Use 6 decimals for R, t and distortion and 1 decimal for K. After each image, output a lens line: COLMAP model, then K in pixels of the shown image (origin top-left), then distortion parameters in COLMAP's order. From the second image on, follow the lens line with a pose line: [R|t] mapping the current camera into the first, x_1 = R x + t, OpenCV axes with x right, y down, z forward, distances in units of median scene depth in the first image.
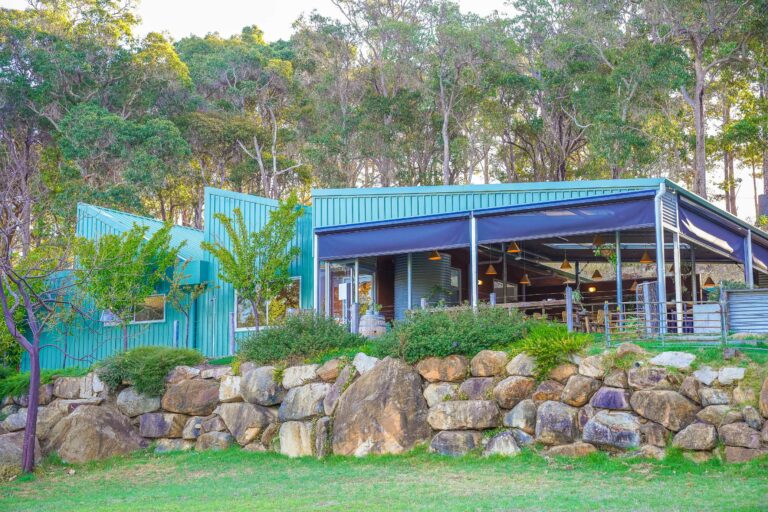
lens RADIAL K [[1242.3, 0, 374.3], [0, 1242.3, 255.9], [0, 0, 1]] dist [0.267252, 0.131579]
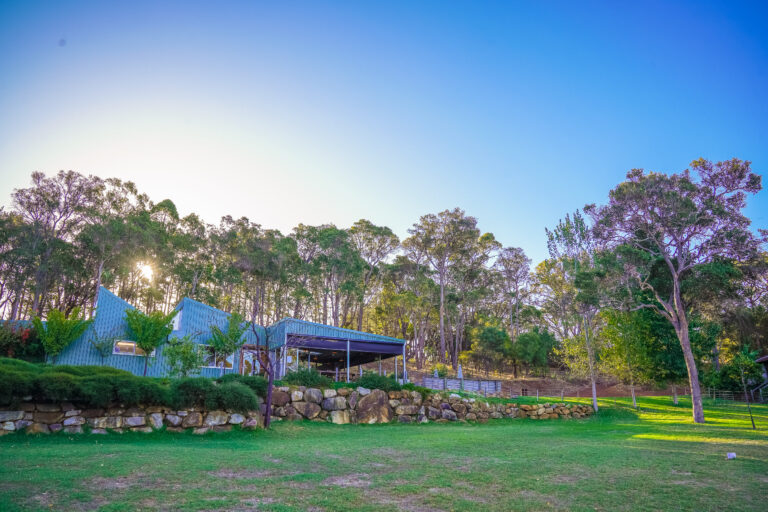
lens RADIAL K [[542.2, 0, 384.0], [0, 542.2, 256.0], [0, 0, 1]] dist [-0.135028, 0.101135]
pose [[0.482528, 0.274742, 0.831675, -1.060064], [-0.122767, 0.961372, -0.246359, 0.084658], [-0.867234, 0.016773, 0.497618, 0.337758]]
